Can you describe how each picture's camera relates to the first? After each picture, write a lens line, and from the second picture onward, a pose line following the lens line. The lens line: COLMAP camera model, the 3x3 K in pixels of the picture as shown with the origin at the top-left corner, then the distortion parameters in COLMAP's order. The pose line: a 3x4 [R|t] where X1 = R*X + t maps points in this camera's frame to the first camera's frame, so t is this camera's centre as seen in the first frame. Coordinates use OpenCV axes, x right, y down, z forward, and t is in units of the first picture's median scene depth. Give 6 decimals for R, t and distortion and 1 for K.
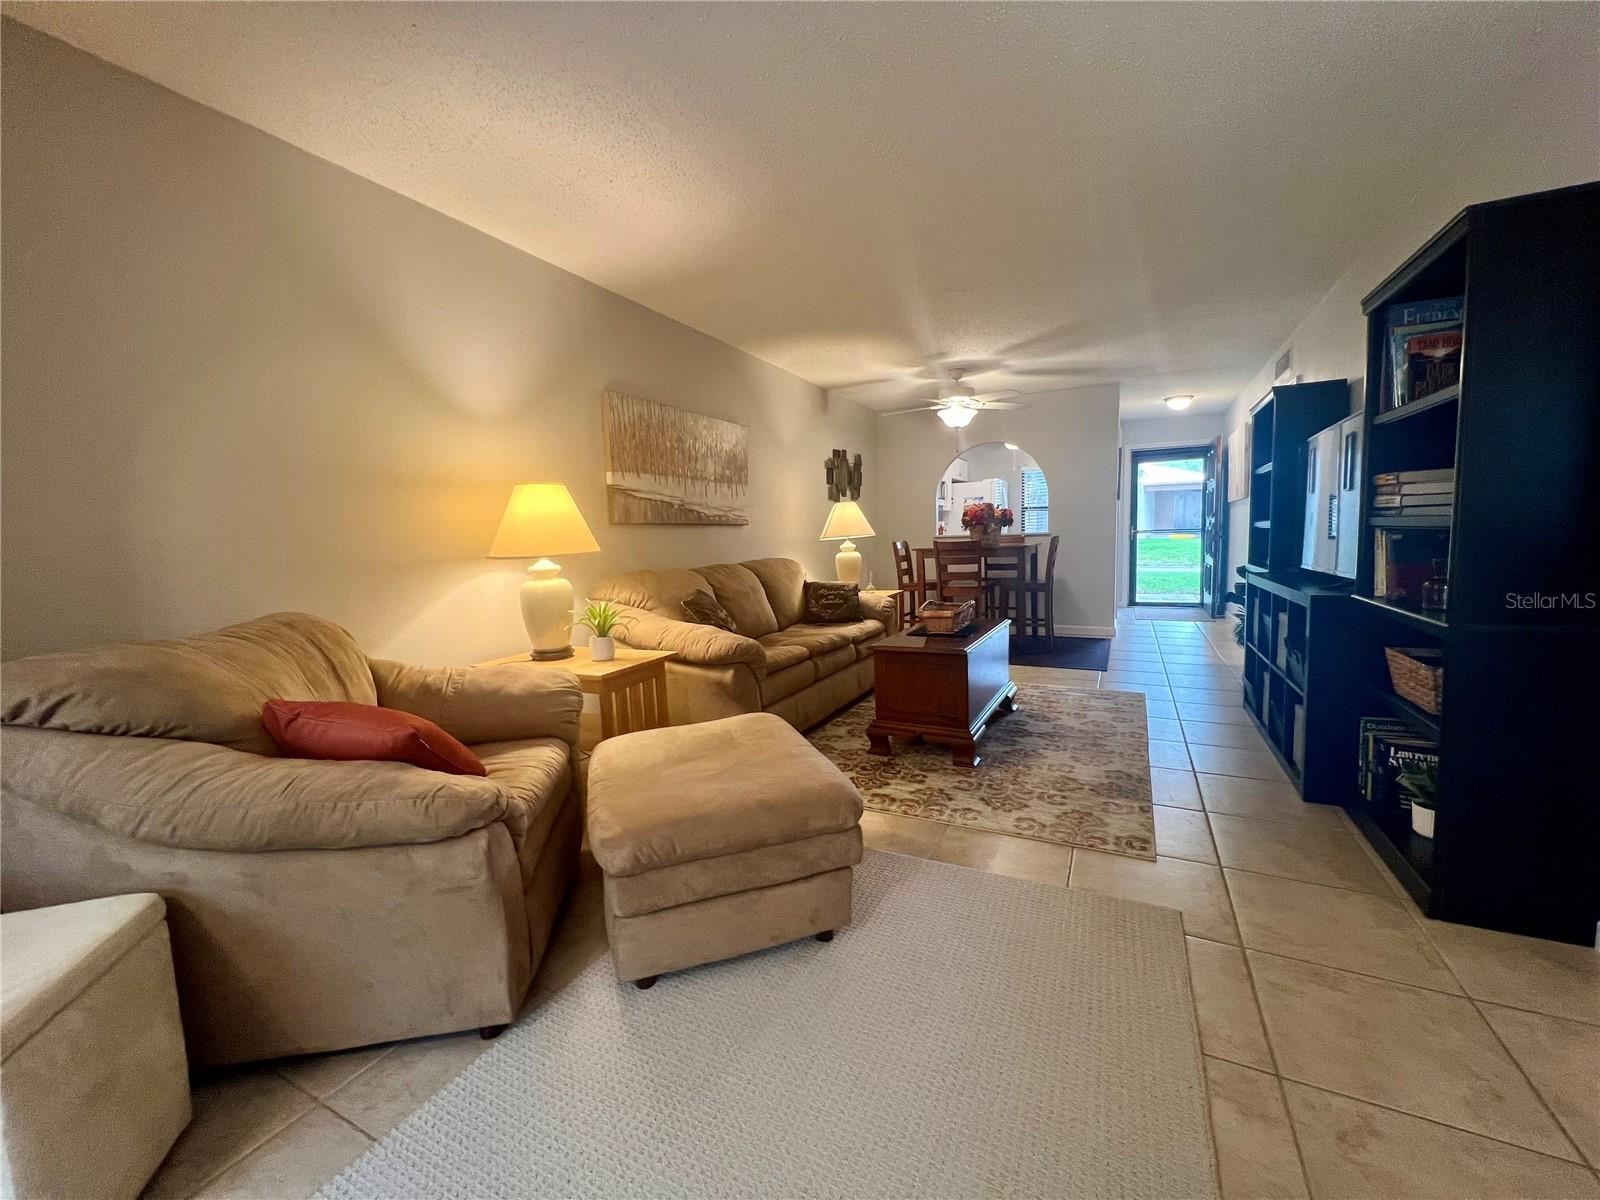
lens RADIAL K [[649.8, 0, 797.0], [0, 649.8, 596.6], [0, 0, 1]] dist [0.010127, -0.000050]
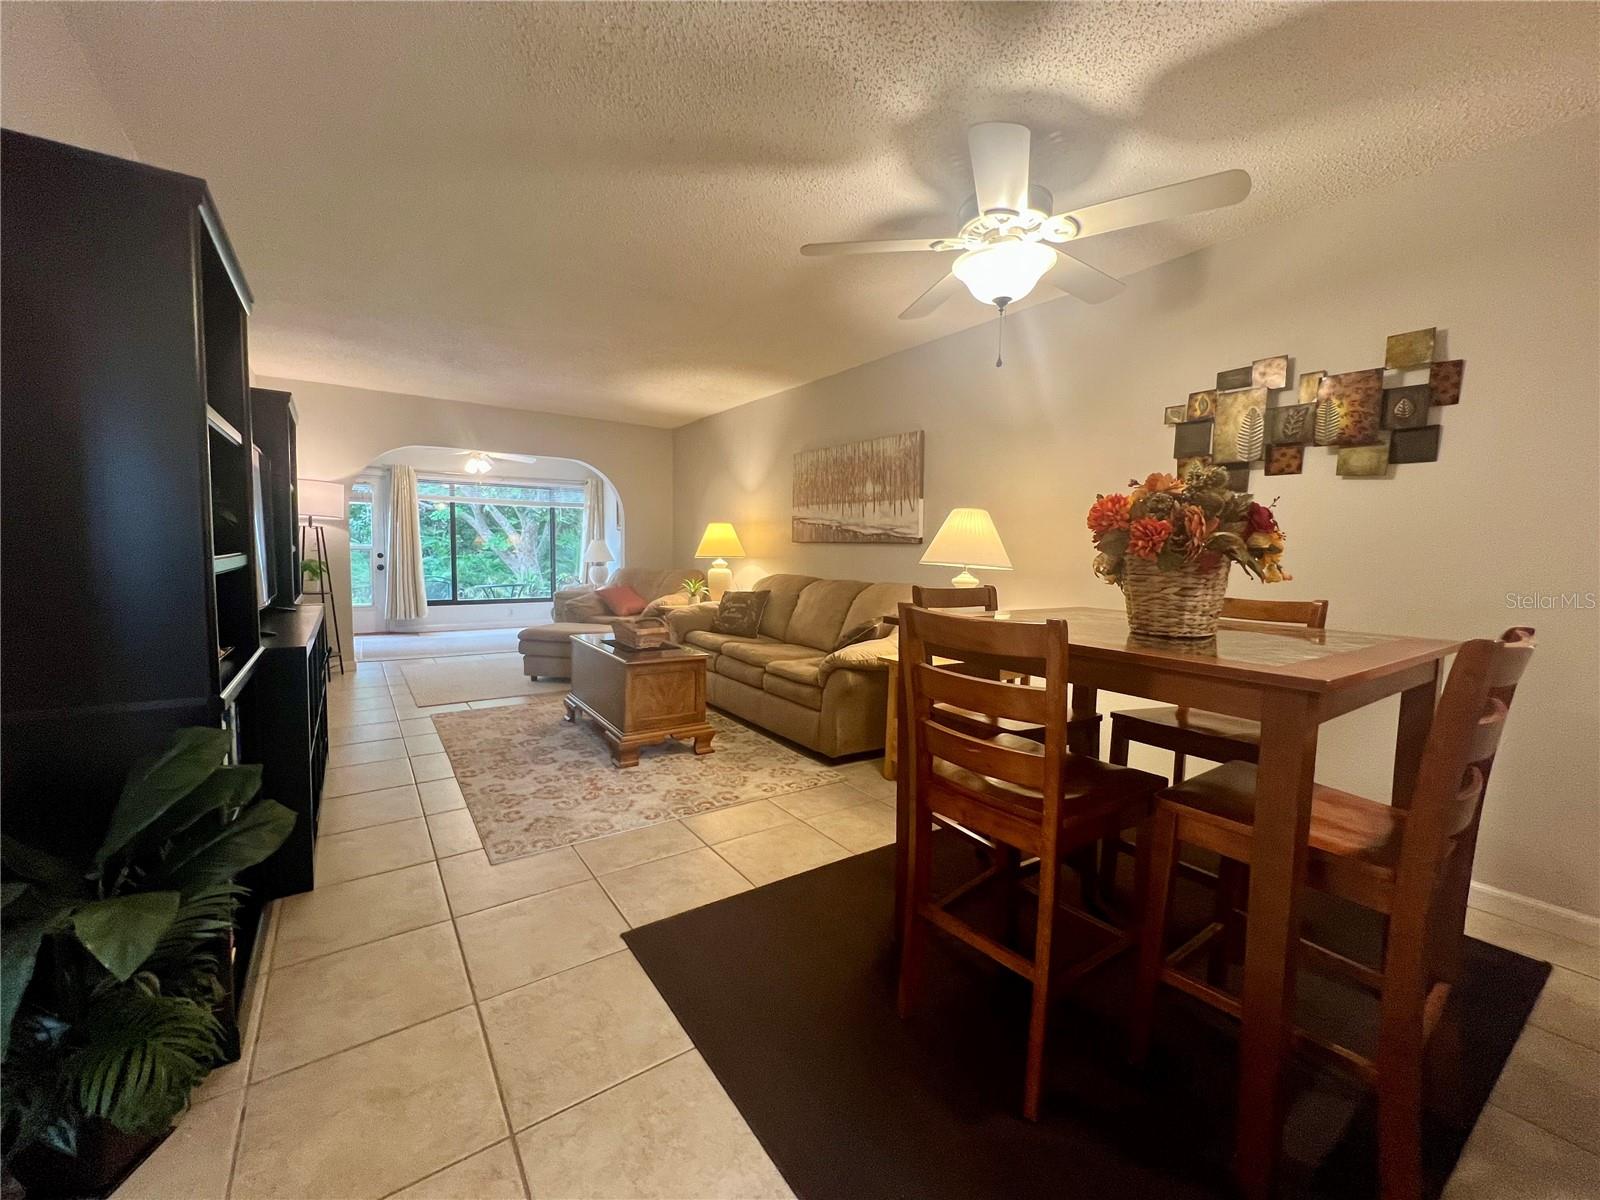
lens RADIAL K [[649.8, 0, 790.3], [0, 649.8, 601.4], [0, 0, 1]] dist [0.010127, -0.000050]
pose [[-0.497174, 0.084520, -0.863525, 0.920315], [-0.094685, 0.984015, 0.150828, -0.180312], [0.862469, 0.156751, -0.481224, 1.547722]]
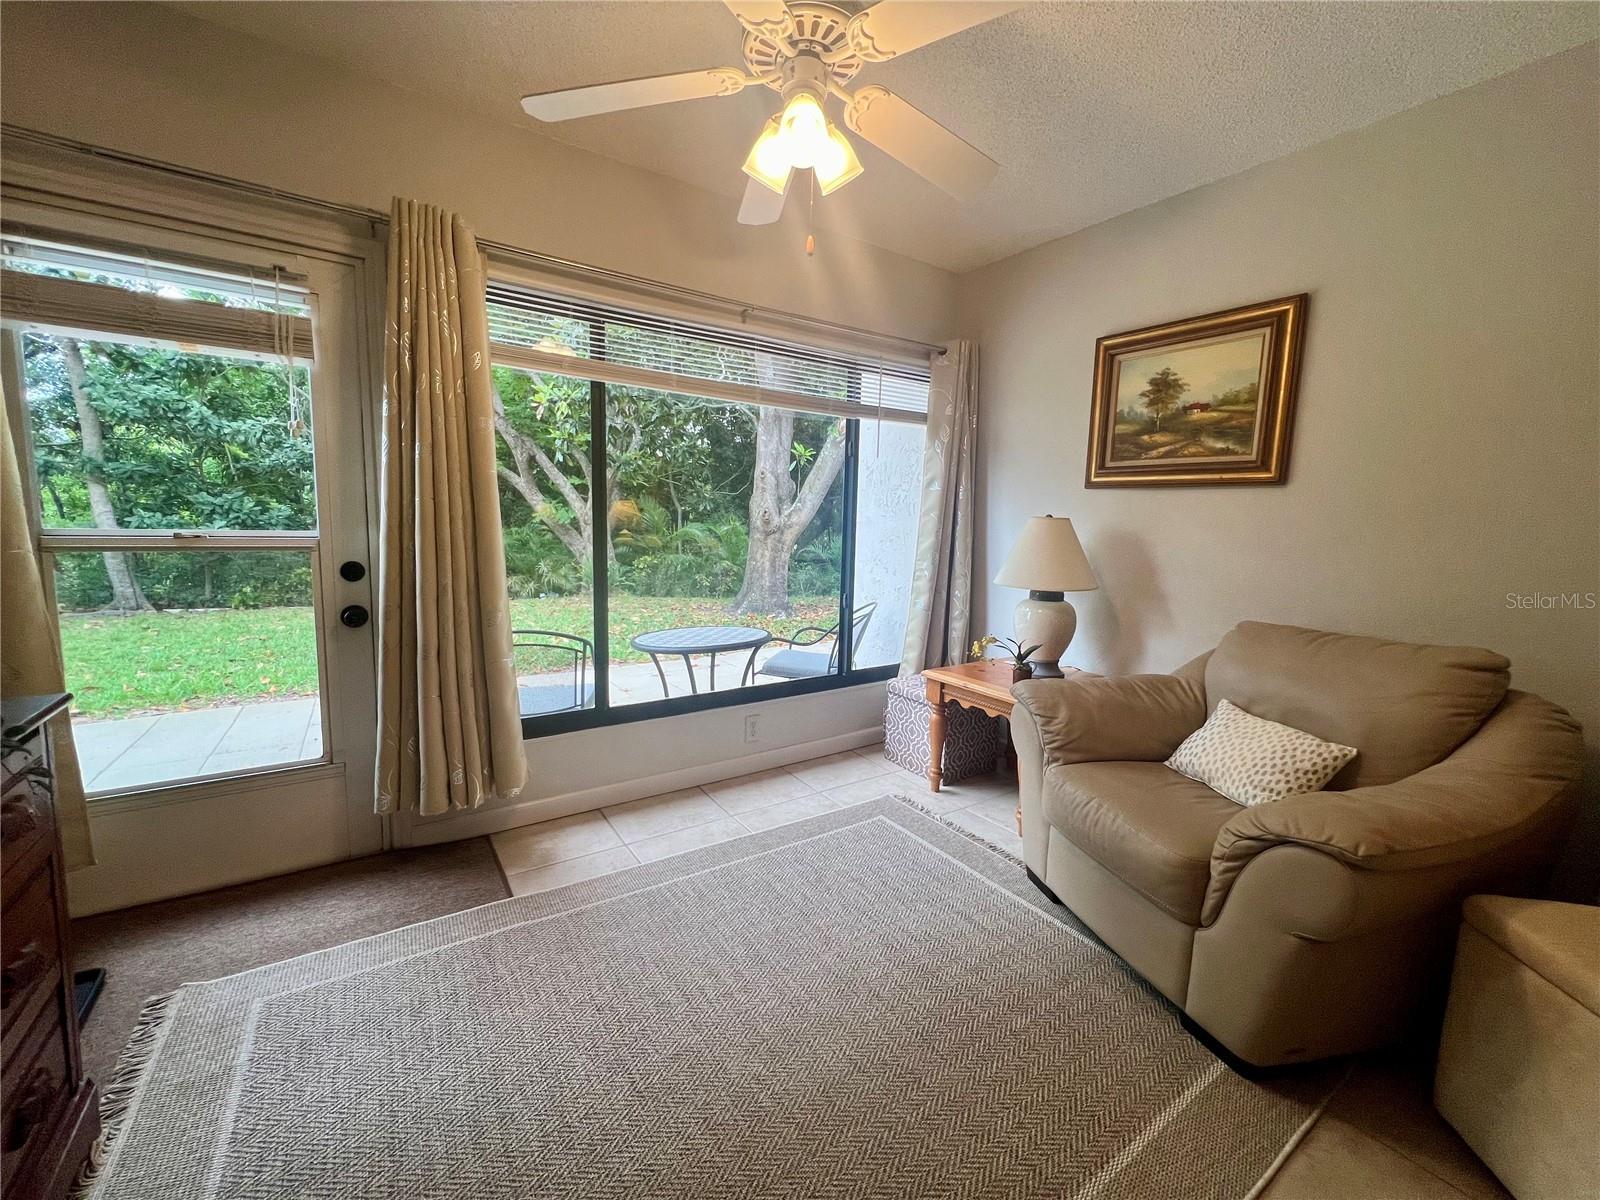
lens RADIAL K [[649.8, 0, 811.9], [0, 649.8, 592.8], [0, 0, 1]] dist [0.010127, -0.000050]
pose [[-0.483838, 0.116122, -0.867420, 0.617982], [-0.096085, 0.978118, 0.184536, -0.119813], [0.869867, 0.172632, -0.462093, 1.004534]]
